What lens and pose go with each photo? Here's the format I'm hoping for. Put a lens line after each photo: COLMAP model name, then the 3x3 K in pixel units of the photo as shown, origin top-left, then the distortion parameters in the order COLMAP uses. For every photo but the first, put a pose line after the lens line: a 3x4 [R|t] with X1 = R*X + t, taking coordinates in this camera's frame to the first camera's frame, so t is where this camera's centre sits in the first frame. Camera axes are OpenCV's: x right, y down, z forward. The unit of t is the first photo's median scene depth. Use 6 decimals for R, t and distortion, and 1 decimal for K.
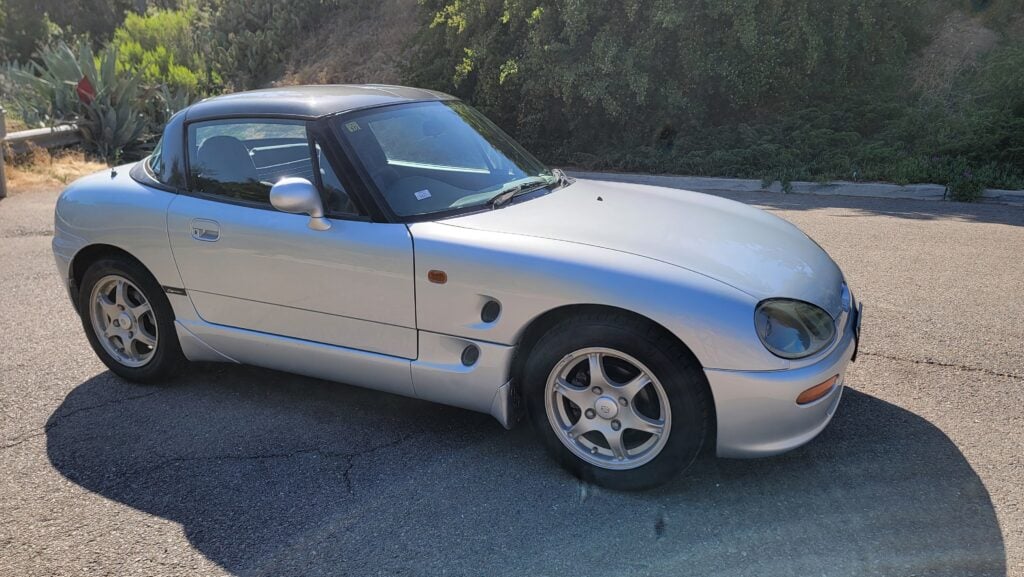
lens RADIAL K [[715.3, 0, 515.6], [0, 715.3, 291.0], [0, 0, 1]] dist [0.079044, -0.071793]
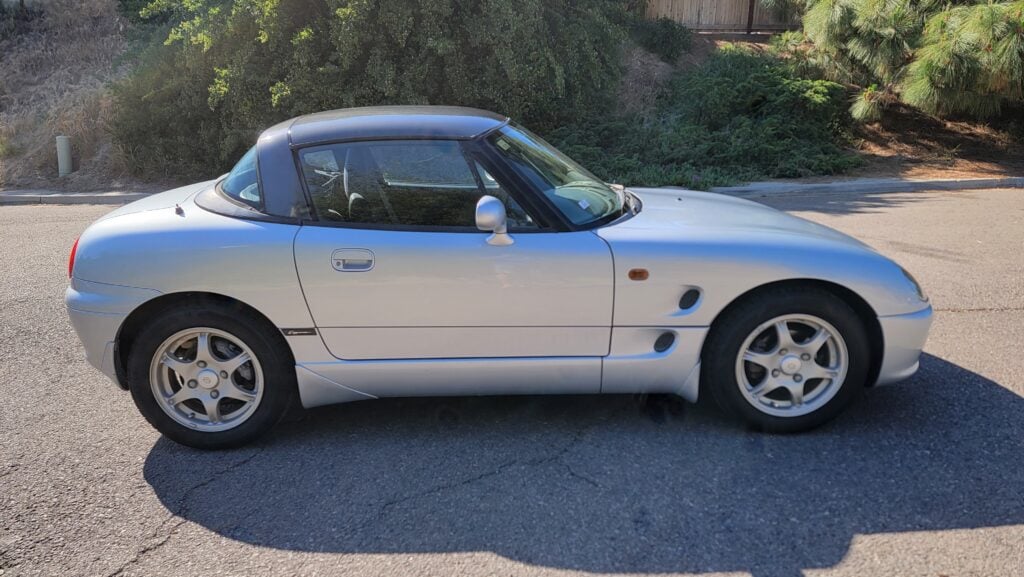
lens RADIAL K [[710.1, 0, 520.2], [0, 710.1, 283.3], [0, 0, 1]] dist [0.083424, -0.066896]
pose [[0.898733, -0.113447, 0.423567, -0.624253], [0.129738, 0.991501, -0.009720, -0.016715], [-0.418864, 0.063689, 0.905813, 0.072111]]
